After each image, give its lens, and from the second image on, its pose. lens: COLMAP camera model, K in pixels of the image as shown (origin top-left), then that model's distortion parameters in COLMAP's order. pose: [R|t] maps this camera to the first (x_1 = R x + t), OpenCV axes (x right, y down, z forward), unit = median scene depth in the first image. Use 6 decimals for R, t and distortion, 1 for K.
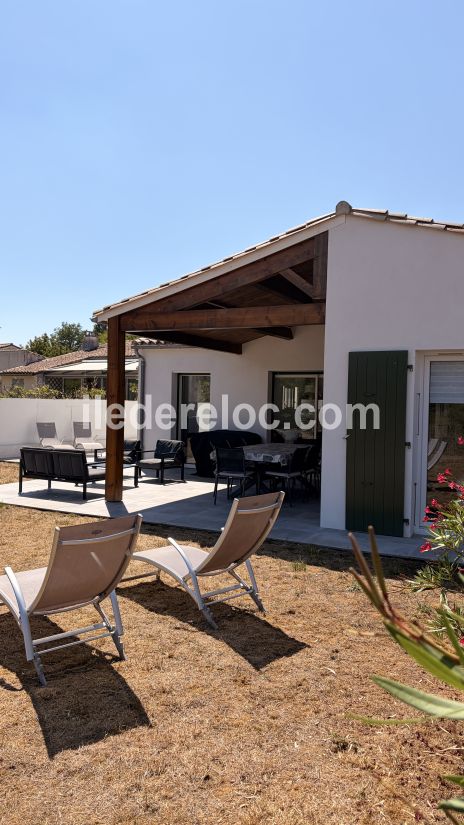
lens RADIAL K [[622.0, 0, 232.0], [0, 622.0, 412.5], [0, 0, 1]] dist [0.027429, -0.009871]
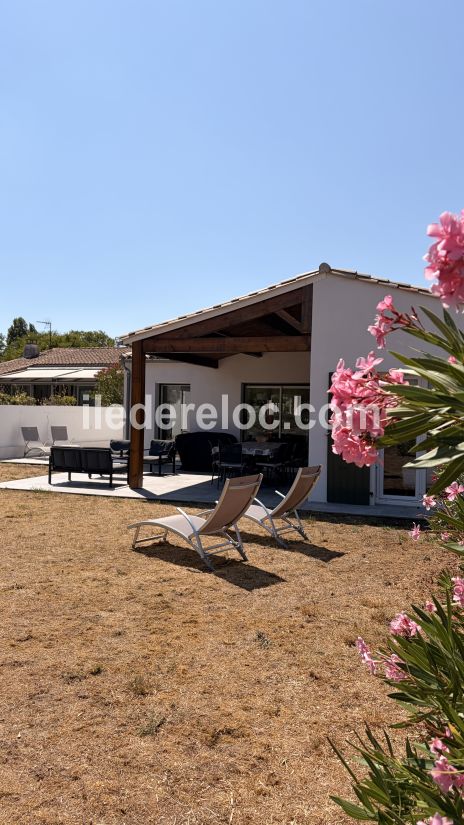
lens RADIAL K [[622.0, 0, 232.0], [0, 622.0, 412.5], [0, 0, 1]] dist [0.027429, -0.009871]
pose [[0.989880, -0.001747, 0.141894, -0.182734], [0.002996, 0.999959, -0.008590, 0.001983], [-0.141874, 0.008928, 0.989845, -0.273312]]
